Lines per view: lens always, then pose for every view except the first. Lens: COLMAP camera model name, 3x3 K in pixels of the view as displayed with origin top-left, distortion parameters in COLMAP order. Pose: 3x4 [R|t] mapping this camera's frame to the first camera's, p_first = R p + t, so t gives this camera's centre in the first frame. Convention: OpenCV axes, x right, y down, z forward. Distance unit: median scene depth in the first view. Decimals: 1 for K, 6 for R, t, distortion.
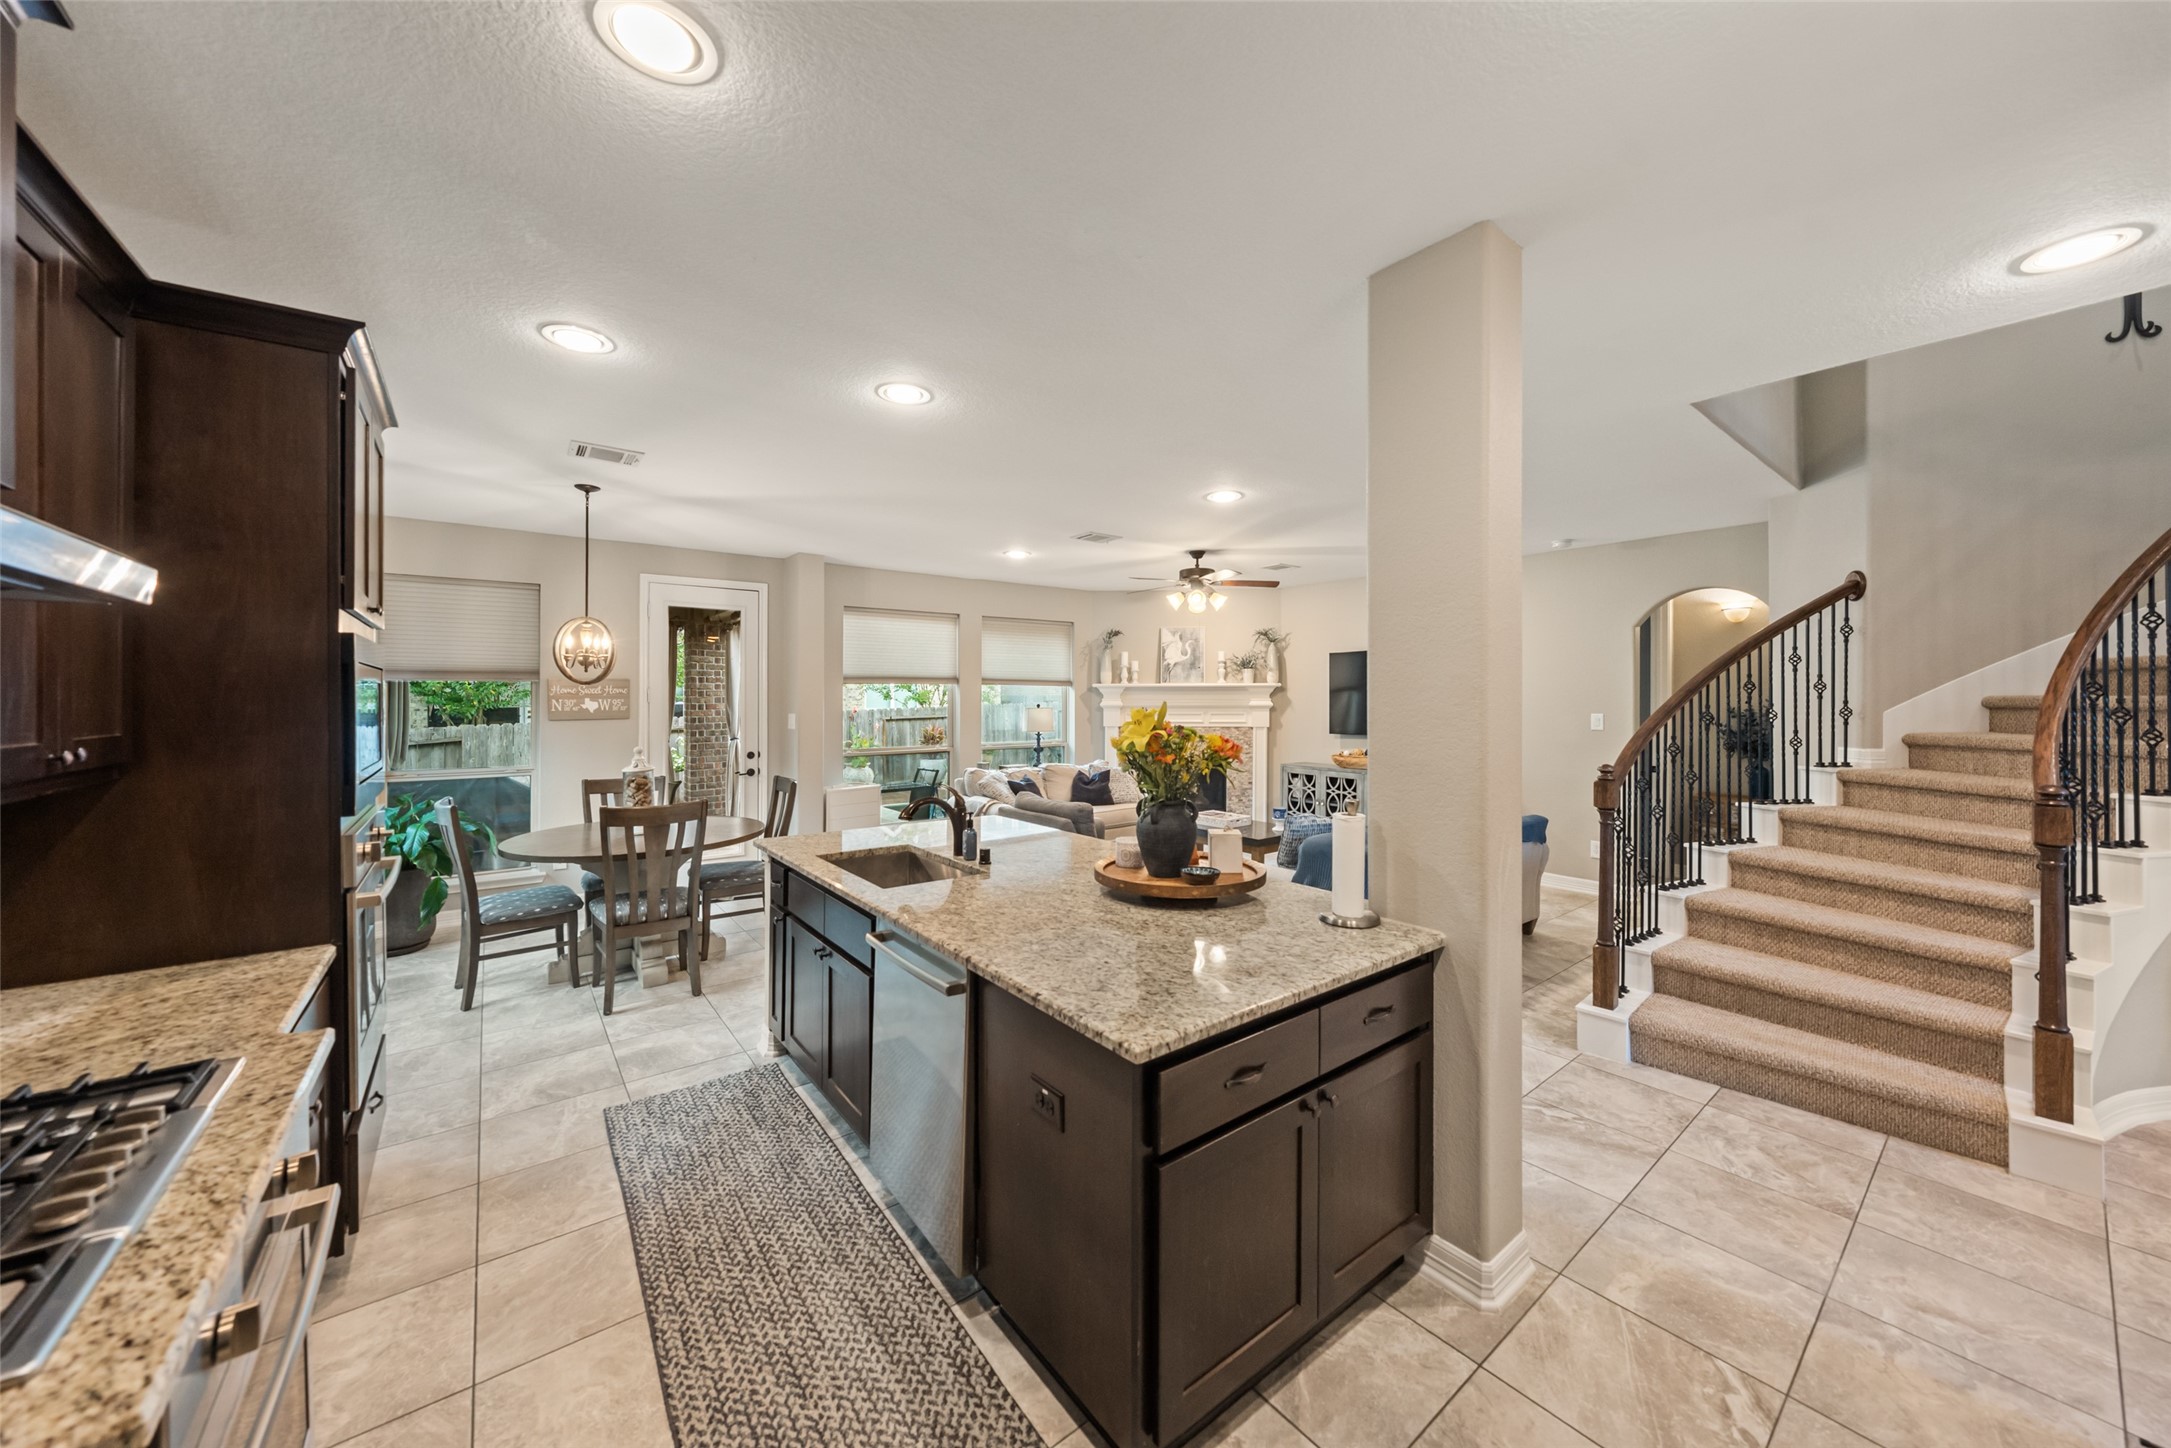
lens RADIAL K [[758.1, 0, 1085.3], [0, 758.1, 702.0], [0, 0, 1]] dist [-0.002674, 0.000752]
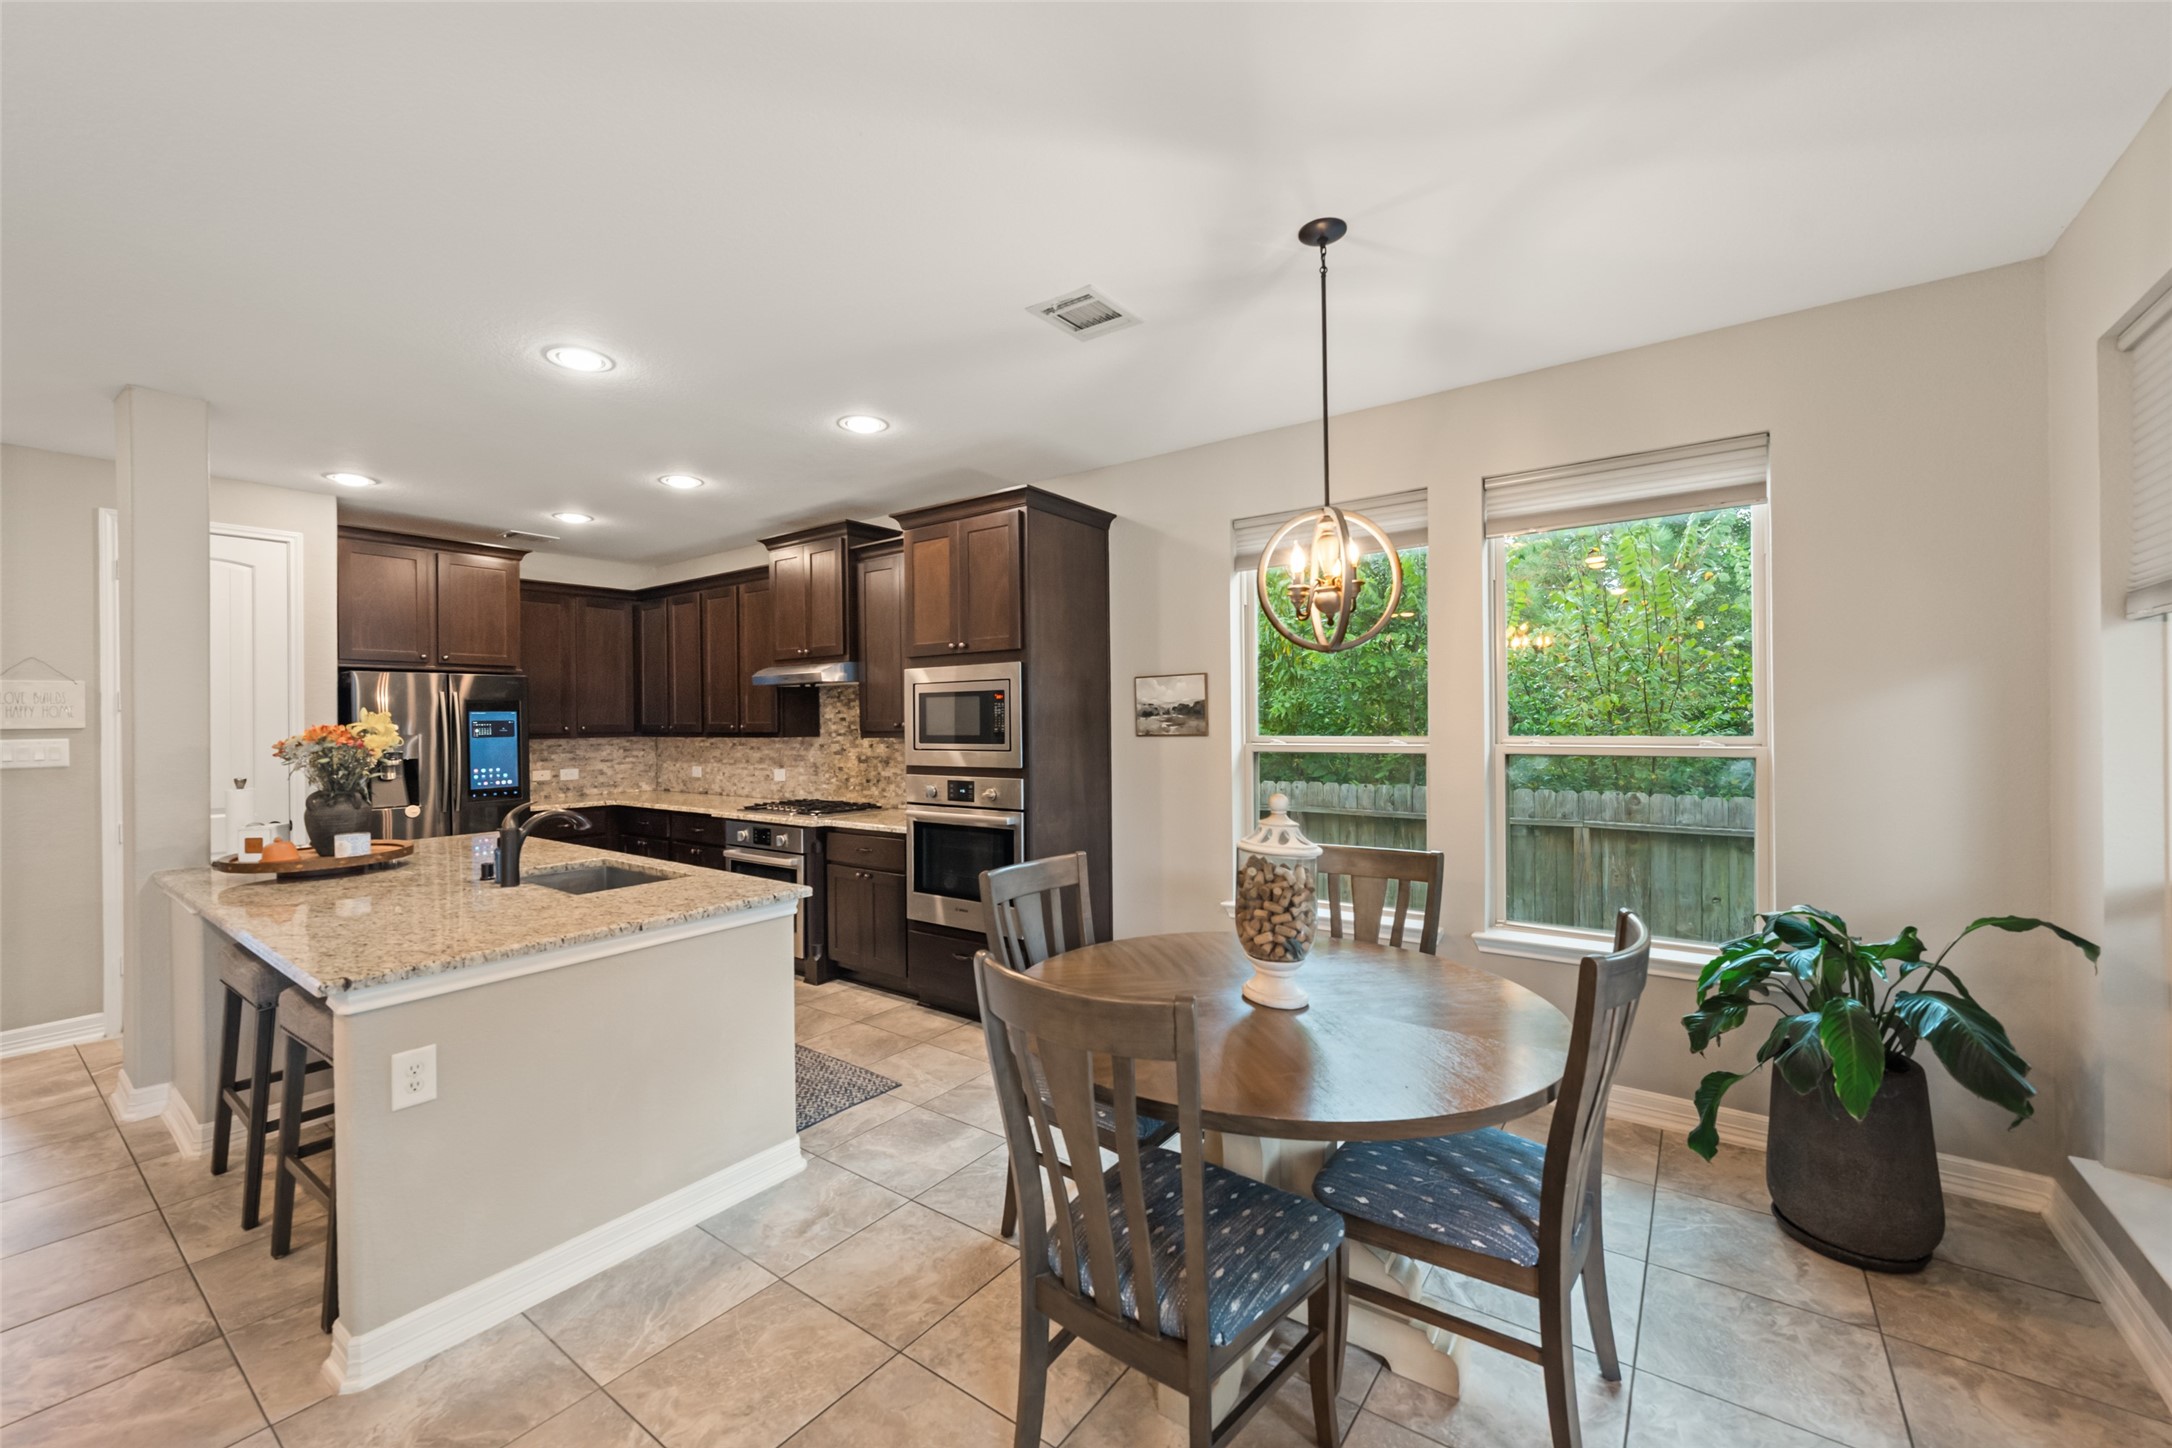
lens RADIAL K [[842.6, 0, 1077.2], [0, 842.6, 720.1], [0, 0, 1]] dist [-0.008466, 0.001450]
pose [[-0.961373, 0.011909, -0.274990, -0.209733], [0.011681, 0.999929, 0.002468, 0.009151], [0.275000, -0.000840, -0.961444, 0.837305]]
